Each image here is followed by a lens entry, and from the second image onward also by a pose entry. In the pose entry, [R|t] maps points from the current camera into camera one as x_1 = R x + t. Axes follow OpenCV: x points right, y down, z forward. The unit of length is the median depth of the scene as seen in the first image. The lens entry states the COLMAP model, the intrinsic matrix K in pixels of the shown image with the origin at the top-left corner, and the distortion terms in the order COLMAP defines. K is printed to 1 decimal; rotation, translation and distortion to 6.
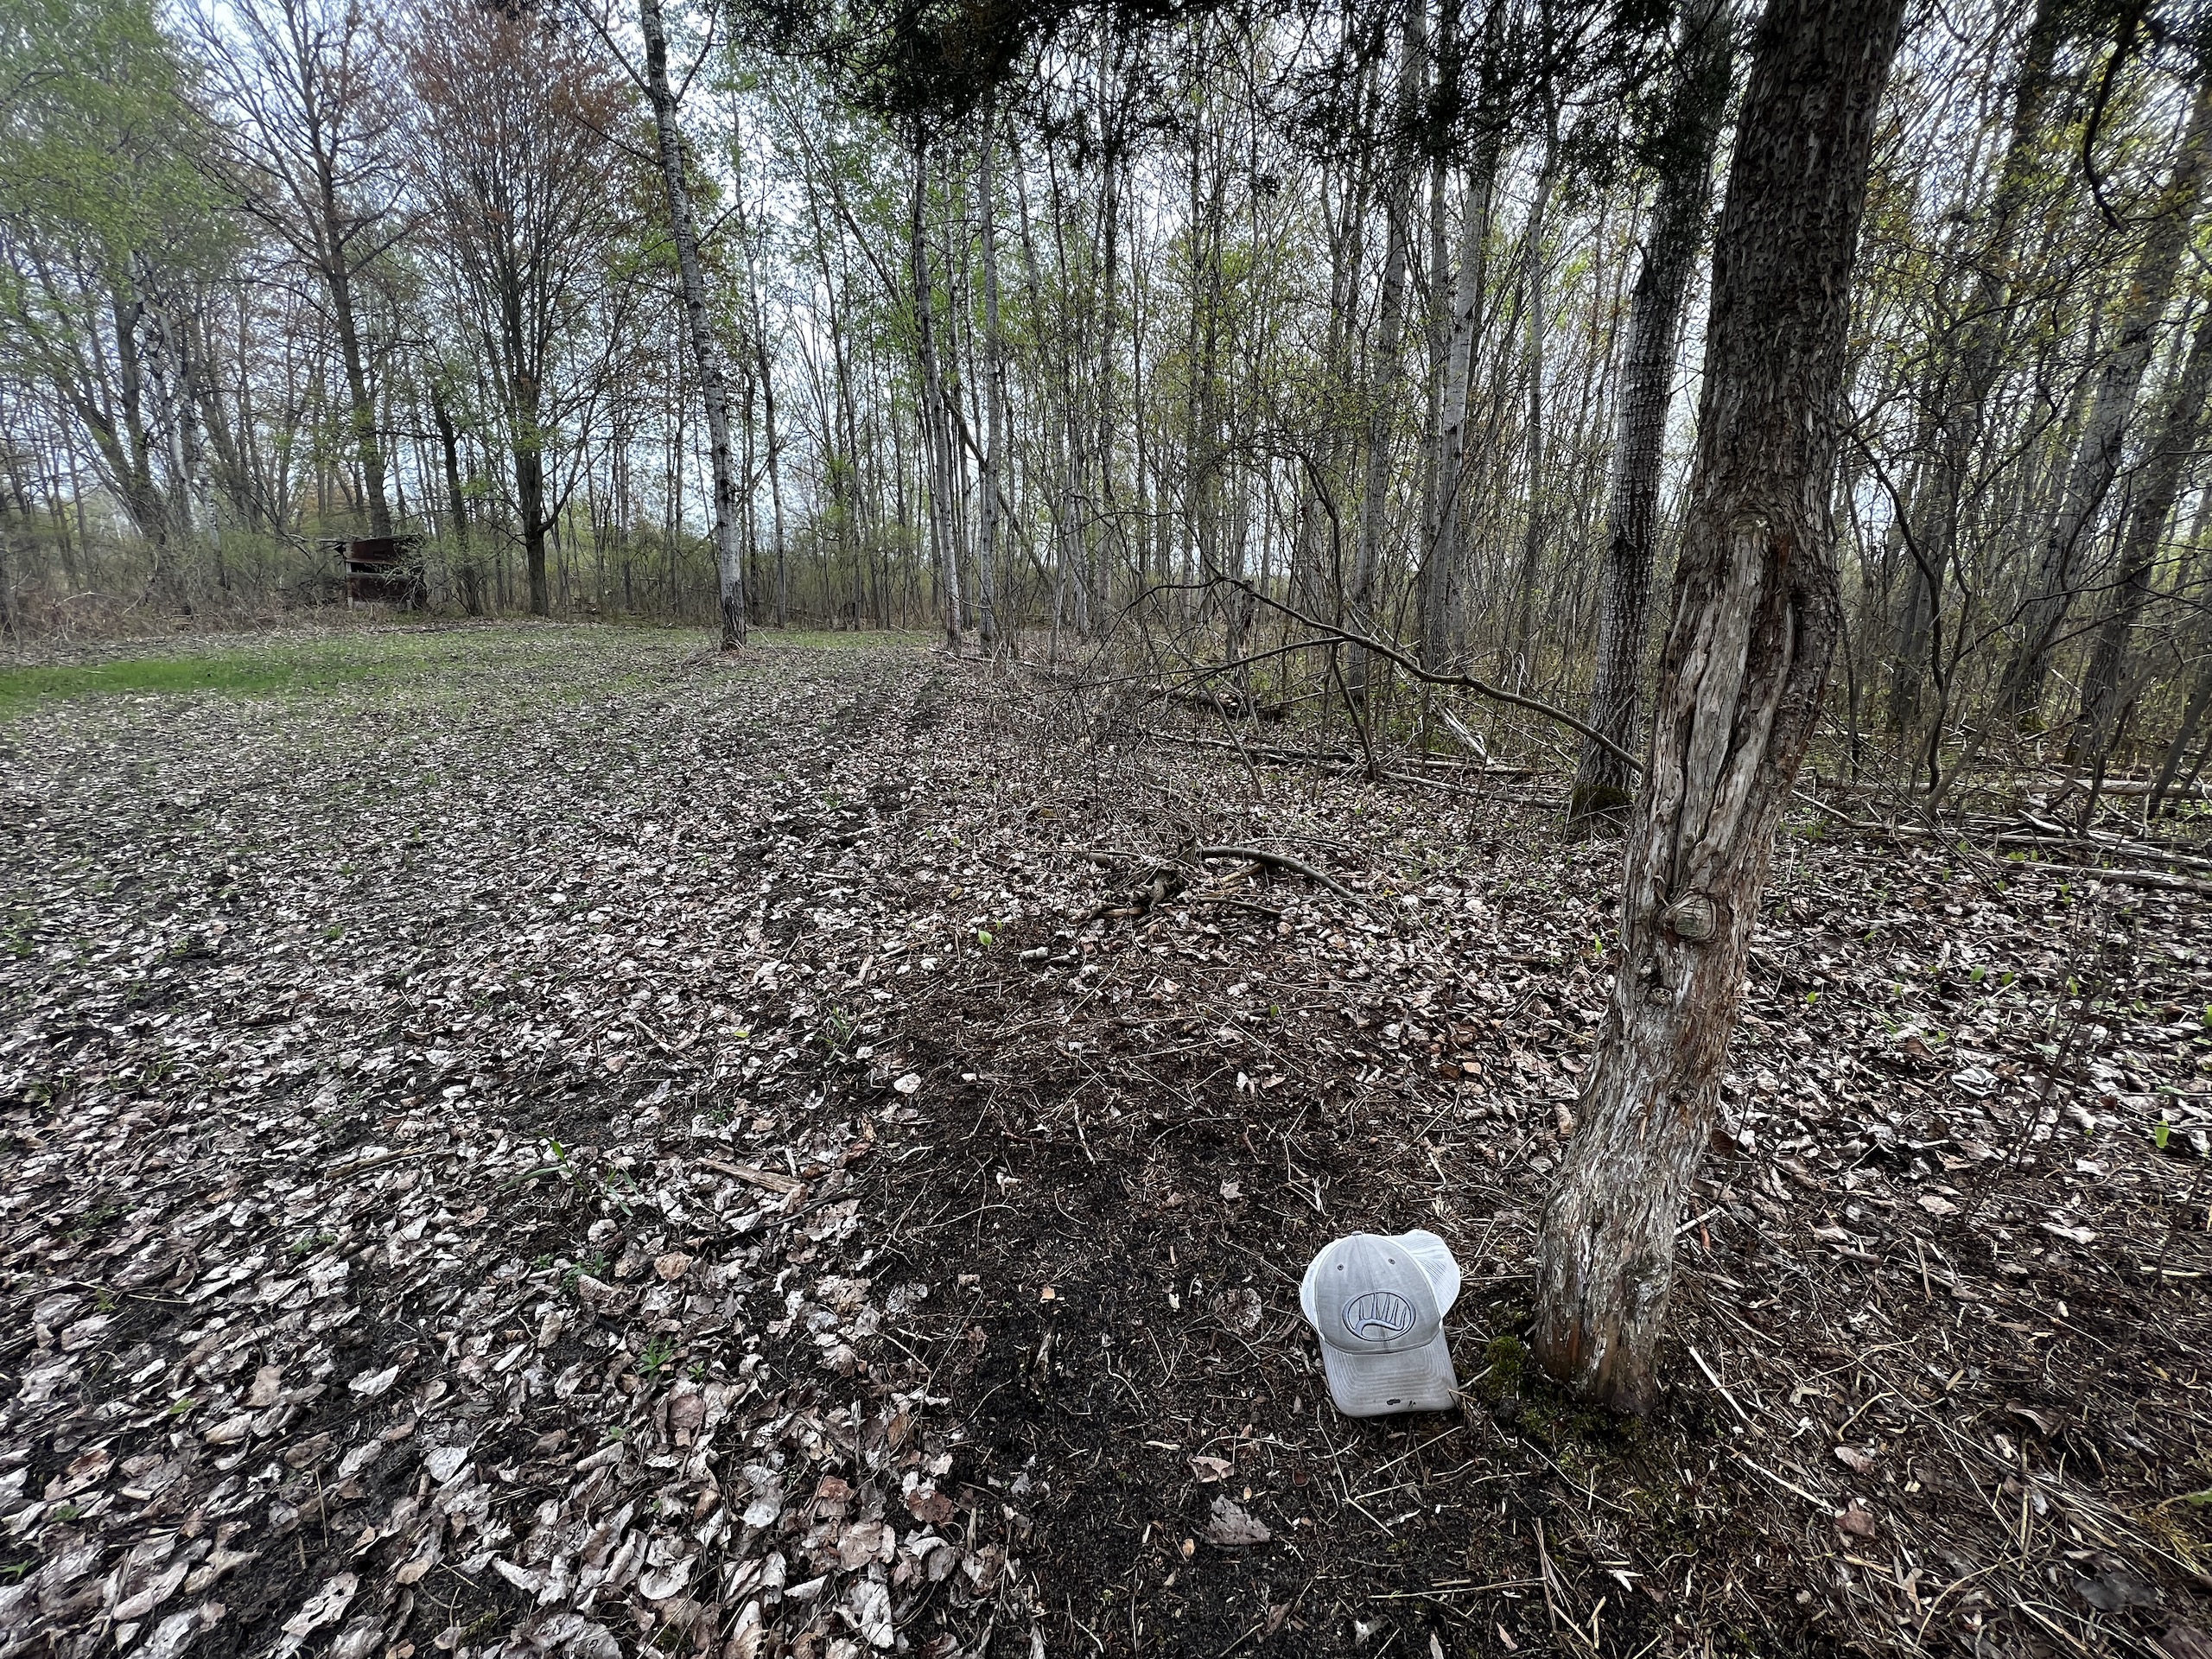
lens RADIAL K [[886.7, 0, 1105.5], [0, 886.7, 818.1], [0, 0, 1]] dist [-0.001801, 0.000199]
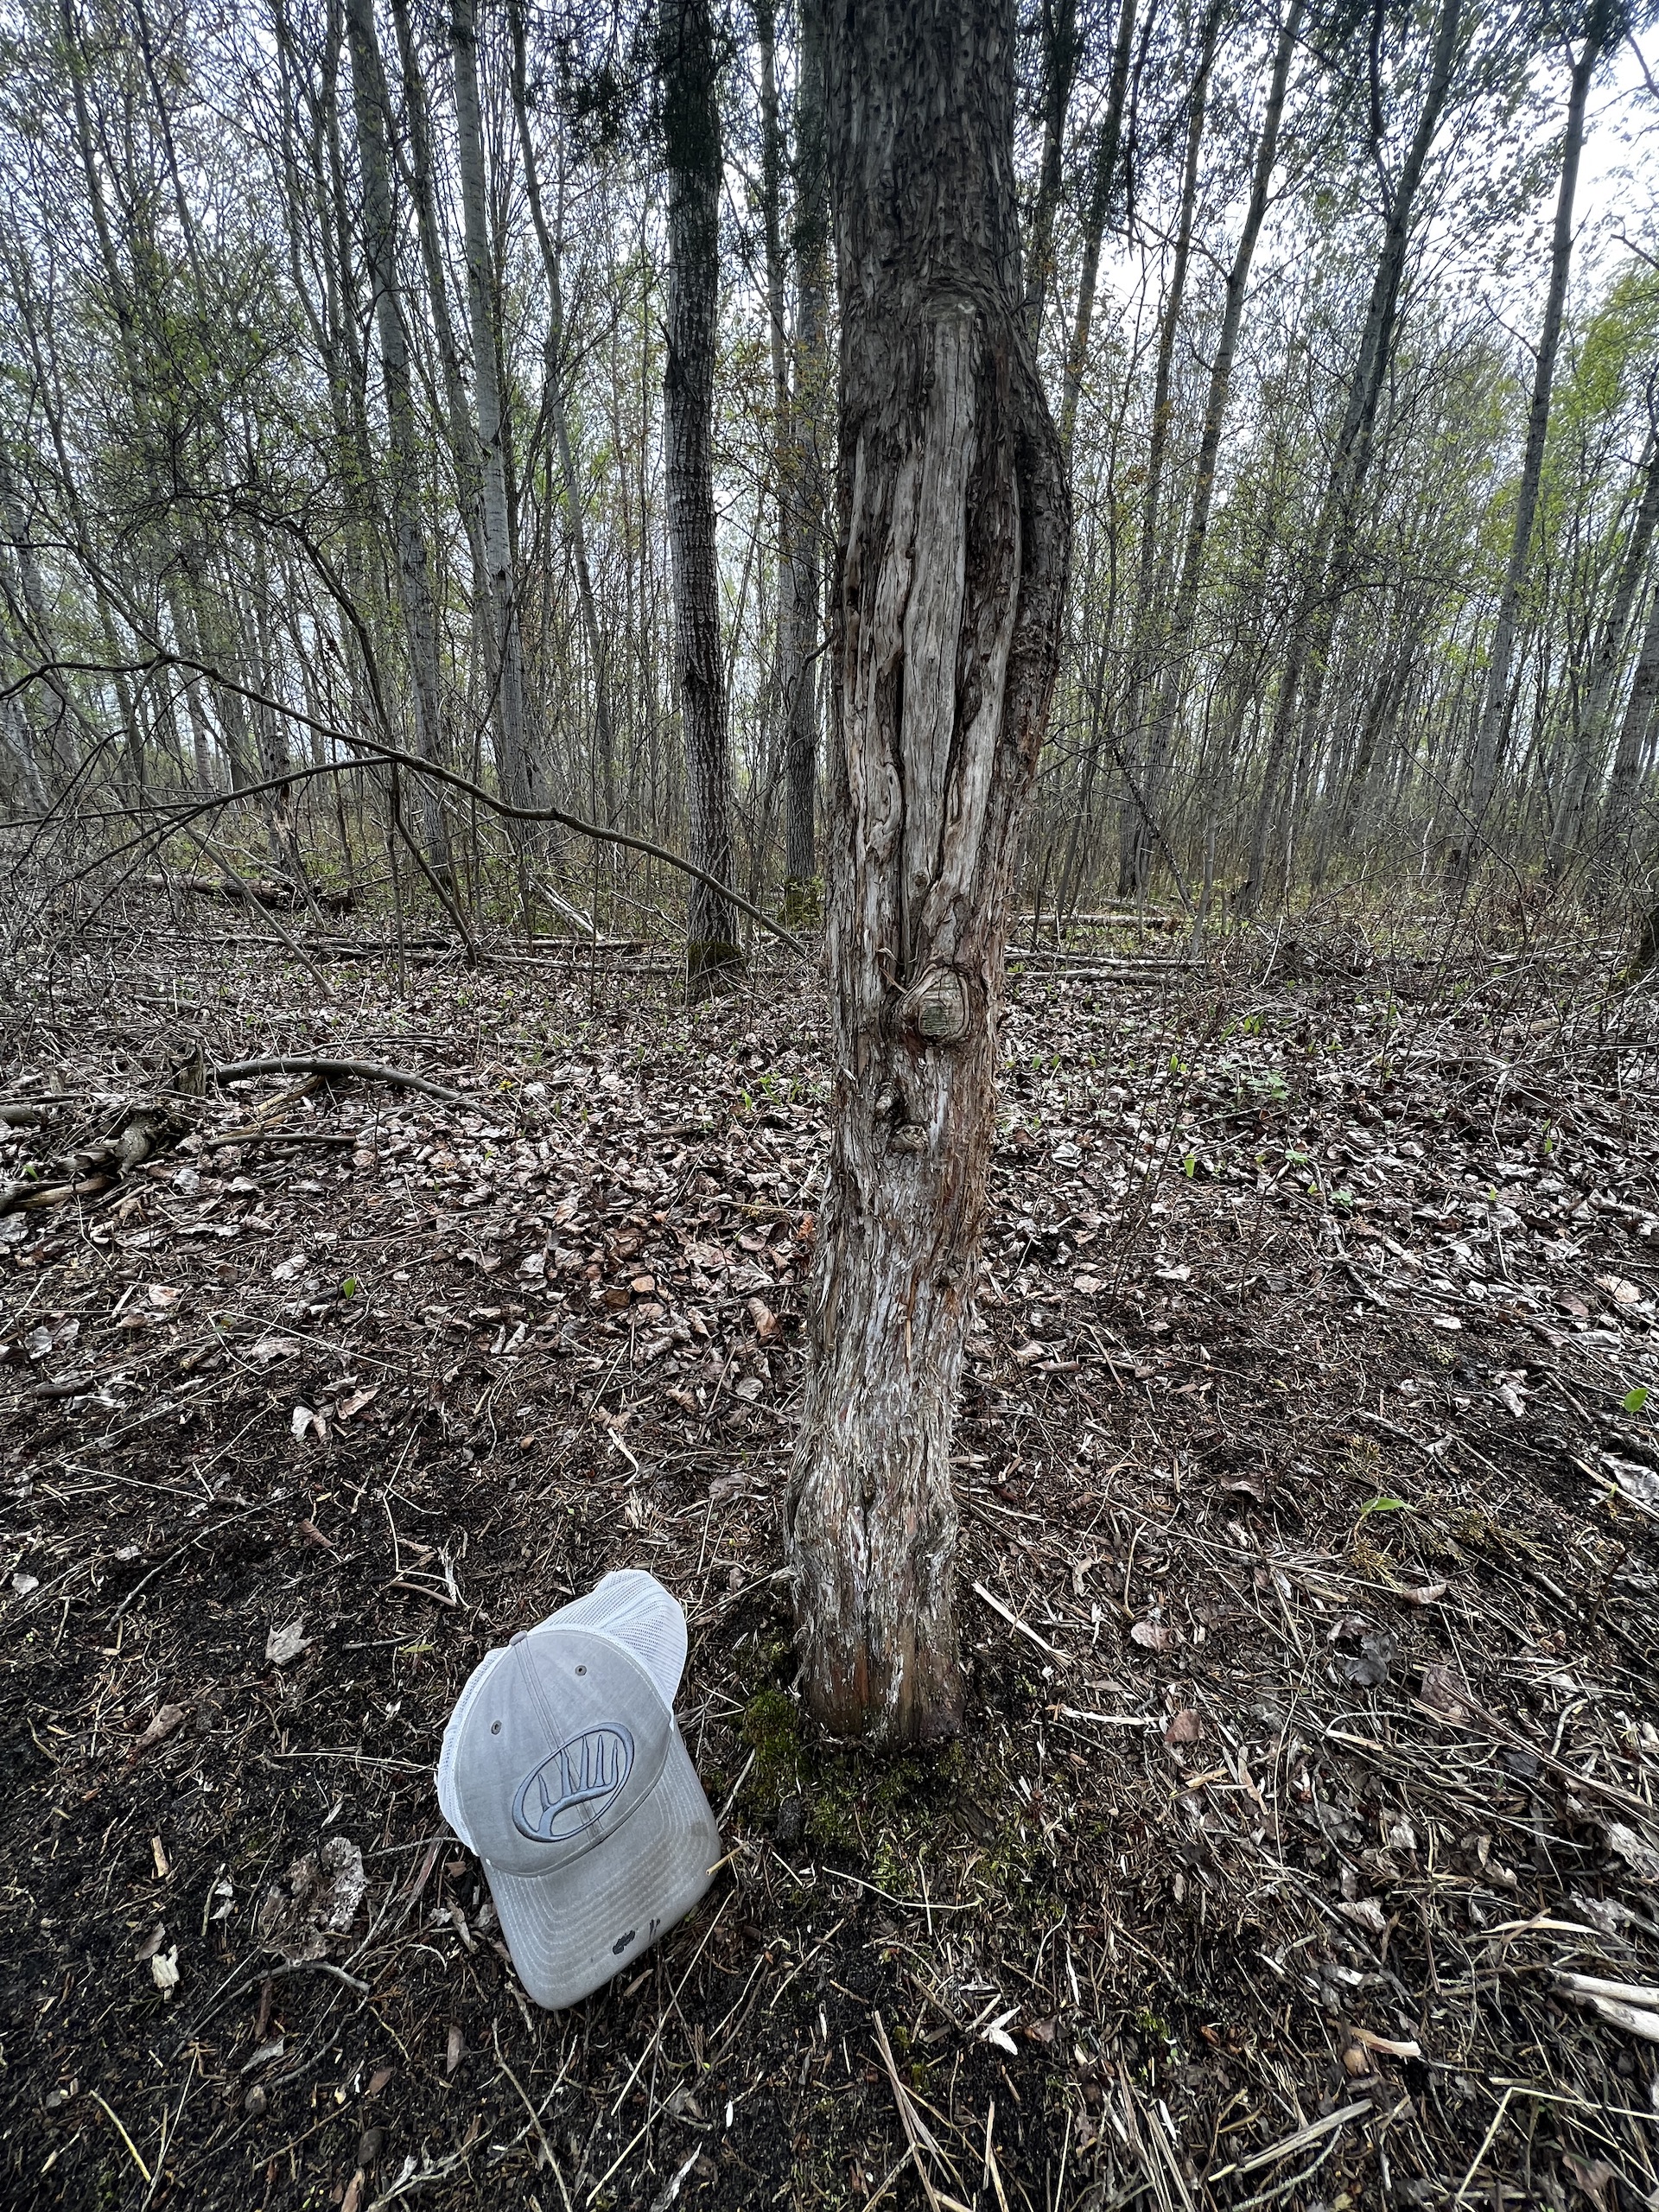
lens RADIAL K [[886.7, 0, 828.4], [0, 886.7, 1100.2], [0, 0, 1]] dist [-0.001801, 0.000199]
pose [[0.787995, -0.183398, 0.587733, 0.136833], [0.130283, 0.982657, 0.131957, 0.053628], [-0.601740, -0.027410, 0.798222, 0.341879]]
